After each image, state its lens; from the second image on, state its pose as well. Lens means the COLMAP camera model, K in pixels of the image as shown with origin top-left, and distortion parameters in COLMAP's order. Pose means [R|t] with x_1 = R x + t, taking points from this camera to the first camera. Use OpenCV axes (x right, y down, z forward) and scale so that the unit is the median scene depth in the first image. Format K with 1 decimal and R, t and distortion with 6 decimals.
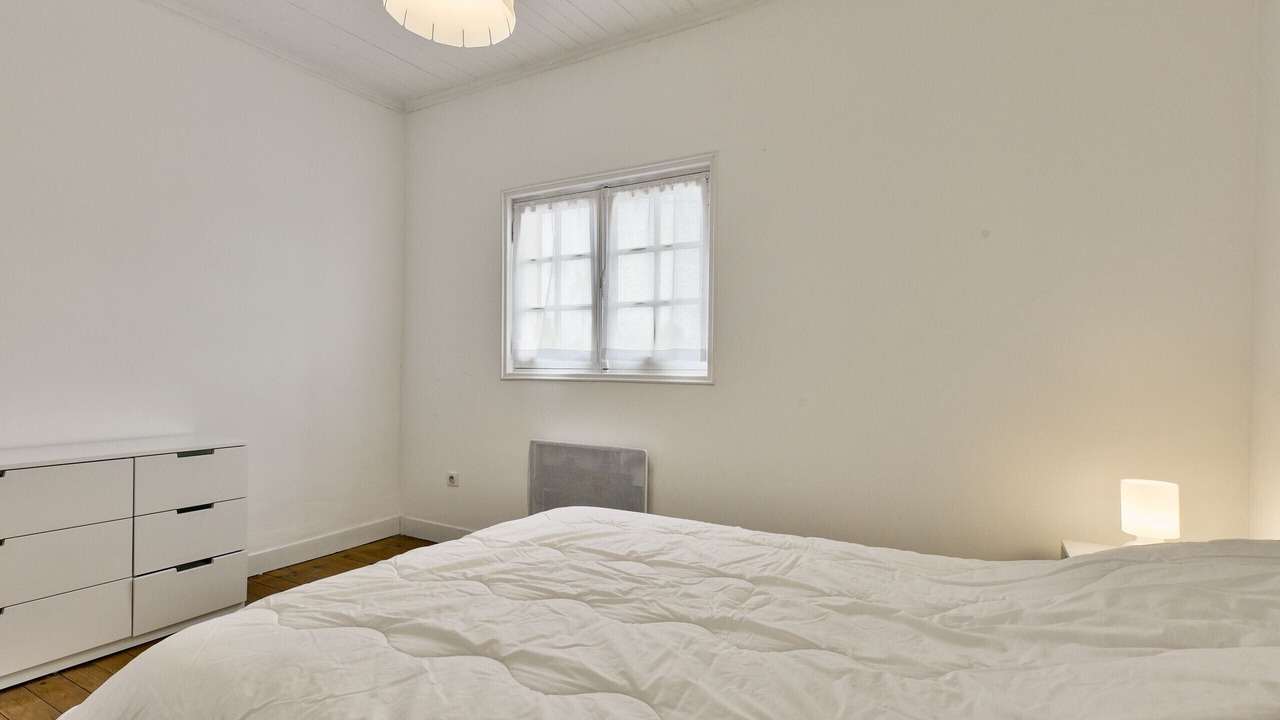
lens RADIAL K [[613.3, 0, 650.7], [0, 613.3, 364.2], [0, 0, 1]] dist [0.002927, 0.000211]
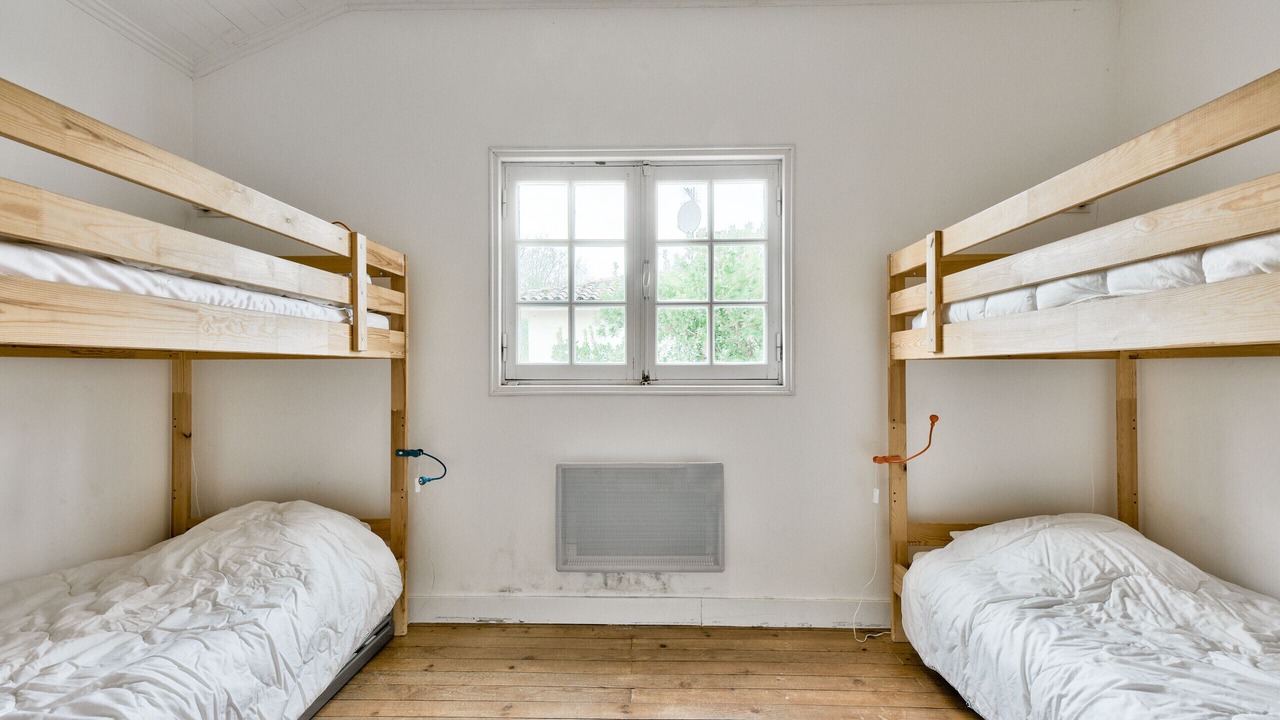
lens RADIAL K [[589.8, 0, 637.6], [0, 589.8, 363.0], [0, 0, 1]] dist [0.014534, -0.001584]
pose [[0.872088, -0.001723, 0.489346, -0.498108], [0.007285, 0.999929, -0.009462, -0.000902], [-0.489295, 0.011816, 0.872038, 0.286170]]
